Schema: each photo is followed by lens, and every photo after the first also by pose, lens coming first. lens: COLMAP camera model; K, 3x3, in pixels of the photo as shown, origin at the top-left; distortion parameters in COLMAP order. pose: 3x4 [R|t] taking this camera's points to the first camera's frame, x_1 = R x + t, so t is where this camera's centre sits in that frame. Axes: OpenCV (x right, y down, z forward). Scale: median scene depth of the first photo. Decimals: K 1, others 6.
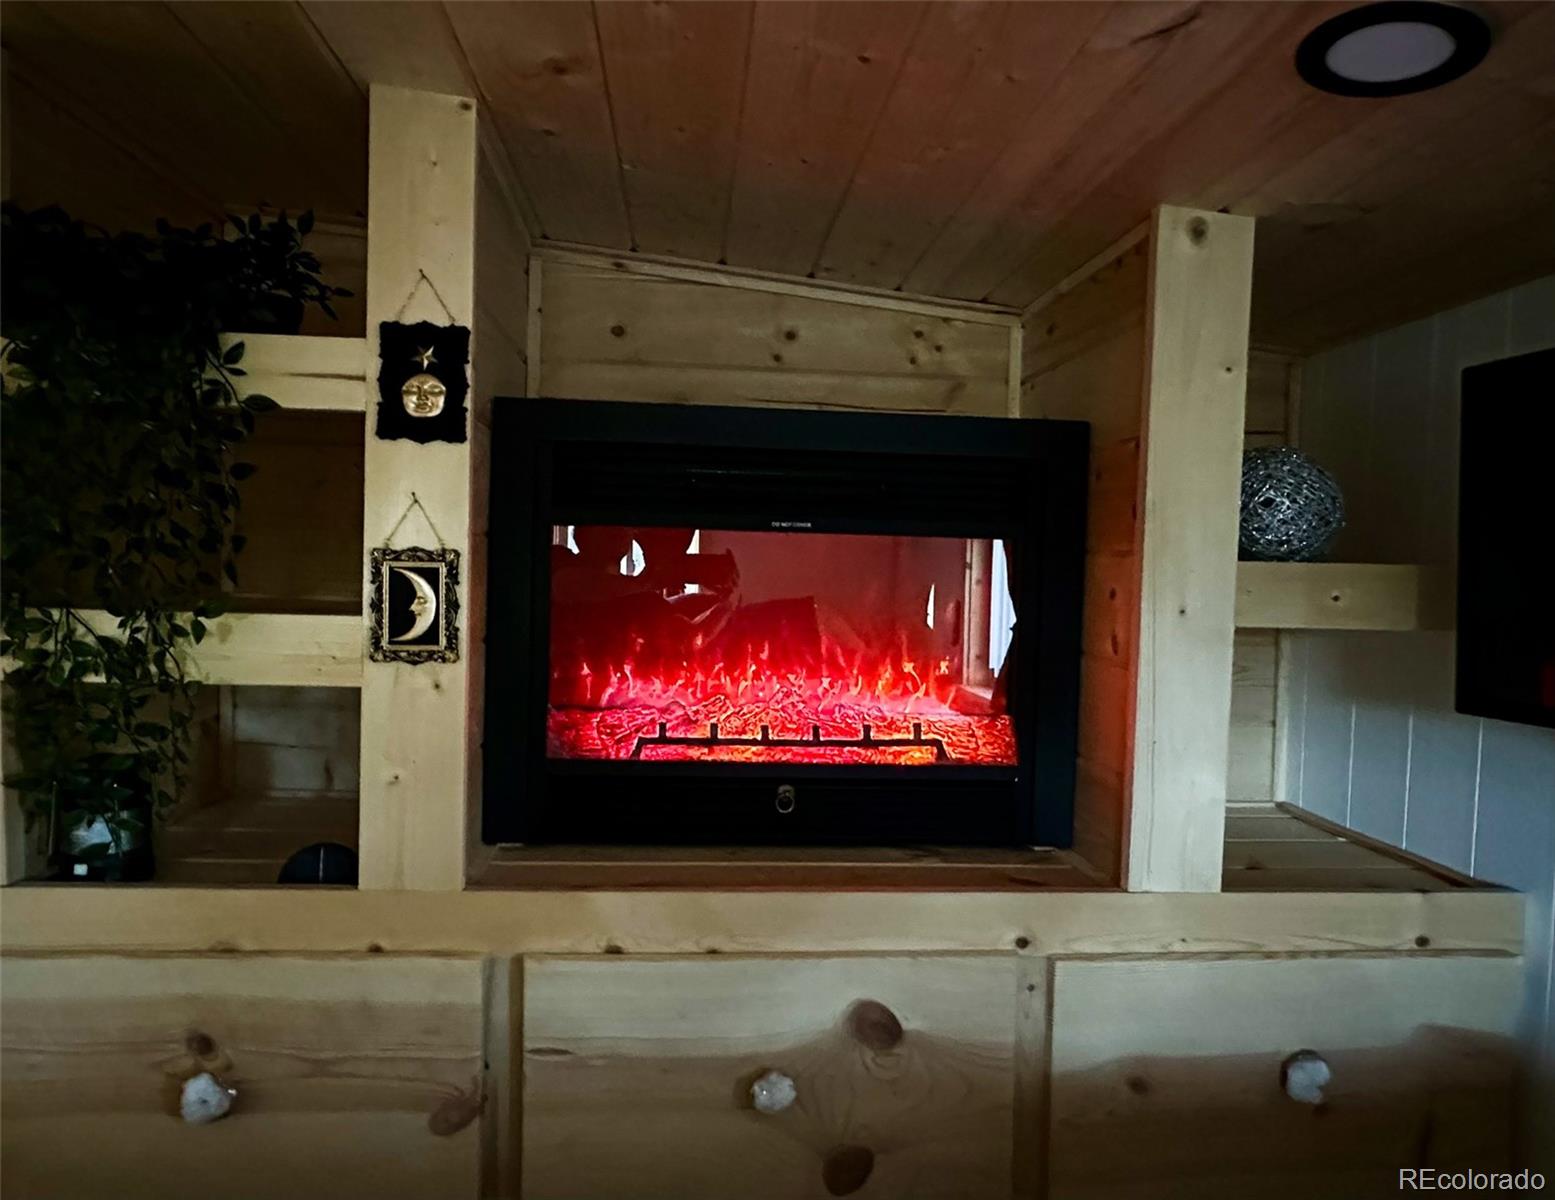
lens RADIAL K [[922.0, 0, 777.9], [0, 922.0, 600.3], [0, 0, 1]] dist [-0.024623, 0.000187]
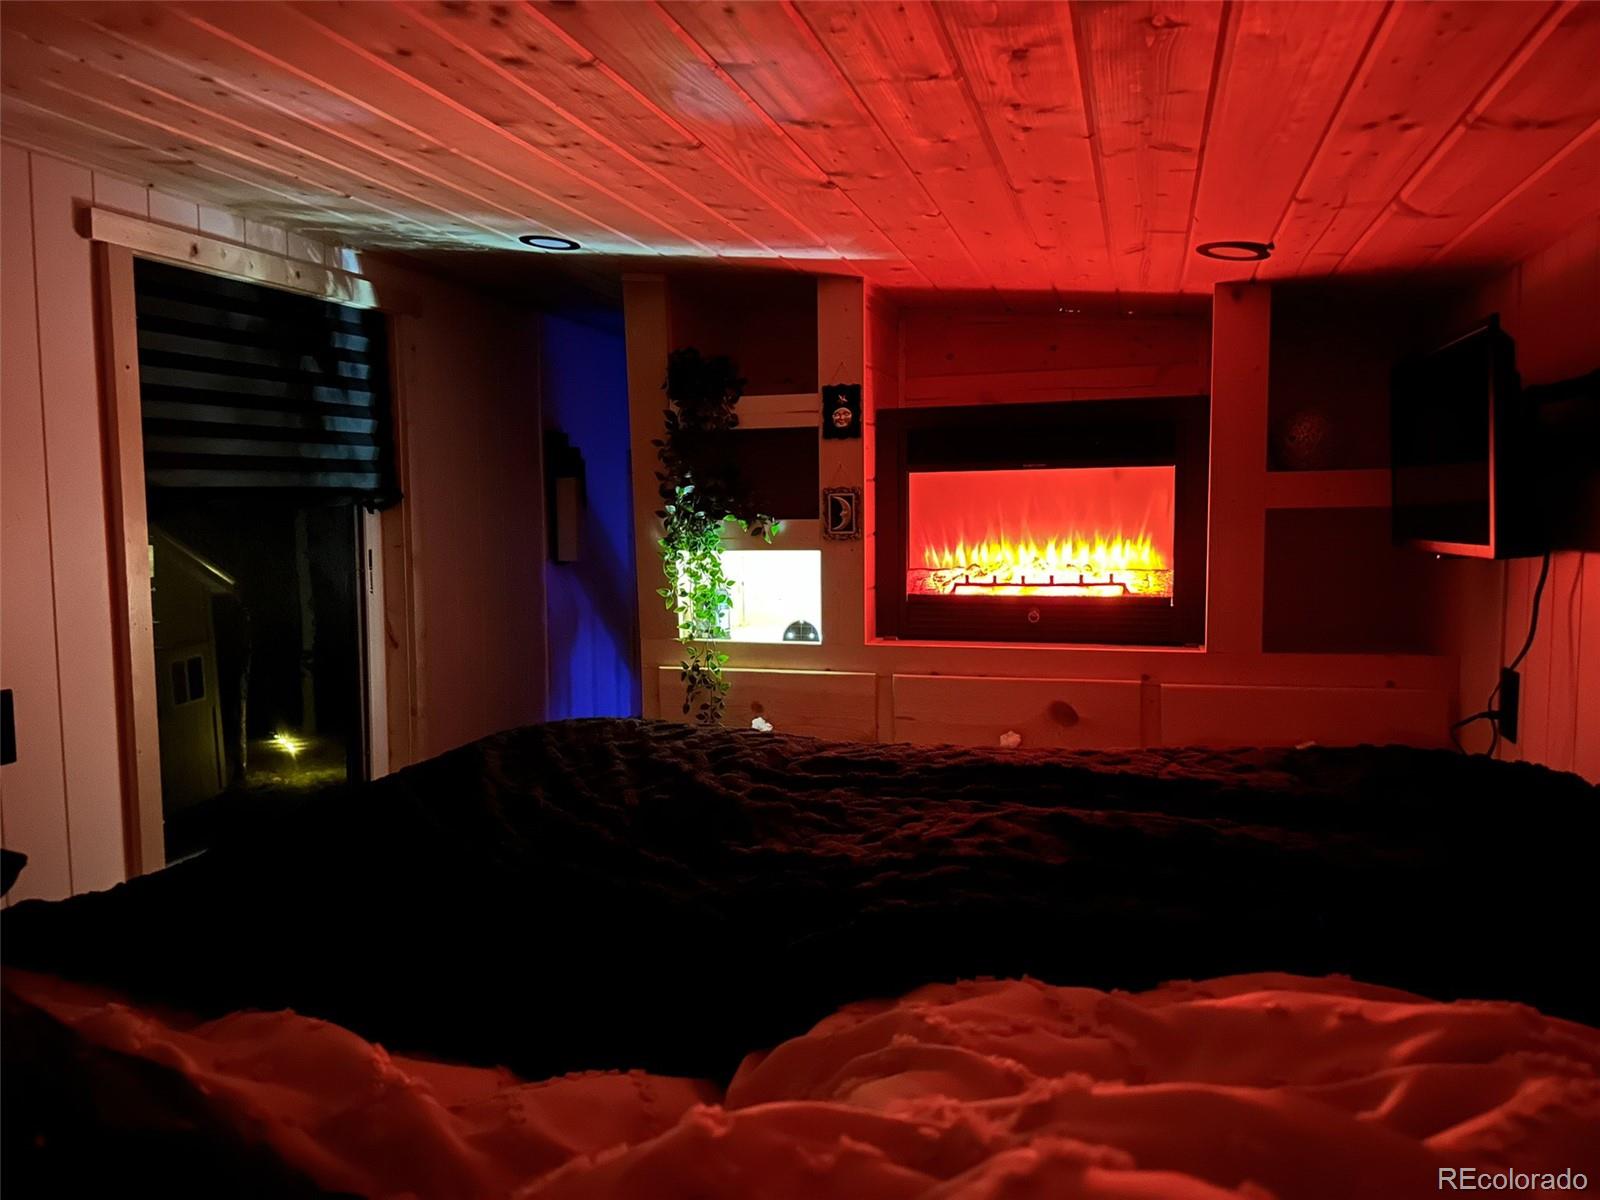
lens RADIAL K [[1156.0, 0, 800.9], [0, 1156.0, 597.8], [0, 0, 1]] dist [0.005318, 0.000461]
pose [[0.926087, -0.012480, -0.377104, 0.443097], [0.033221, 0.998268, 0.048546, 0.055705], [0.375845, -0.057486, 0.924898, -1.282143]]
